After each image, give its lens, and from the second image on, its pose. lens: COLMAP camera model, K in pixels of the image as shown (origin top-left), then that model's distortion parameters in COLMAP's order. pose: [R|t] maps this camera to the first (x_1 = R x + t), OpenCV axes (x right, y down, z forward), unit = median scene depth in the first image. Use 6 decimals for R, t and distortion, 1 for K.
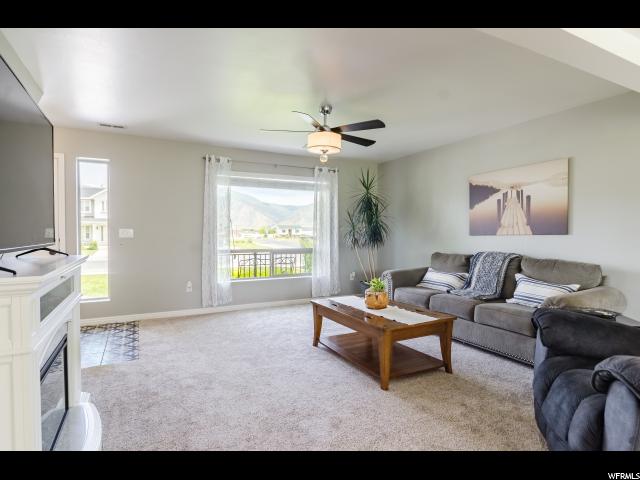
lens RADIAL K [[354.3, 0, 320.0], [0, 354.3, 240.0], [0, 0, 1]] dist [0.005136, -0.000354]
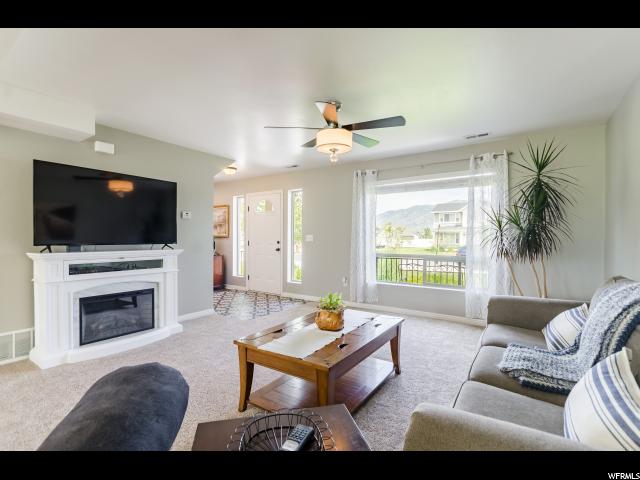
lens RADIAL K [[303.6, 0, 320.0], [0, 303.6, 240.0], [0, 0, 1]] dist [0.036559, 0.000080]
pose [[0.477663, 0.004796, -0.878530, 0.477606], [-0.018912, 0.999810, -0.004824, -0.005734], [0.878340, 0.018919, 0.477662, 0.395457]]
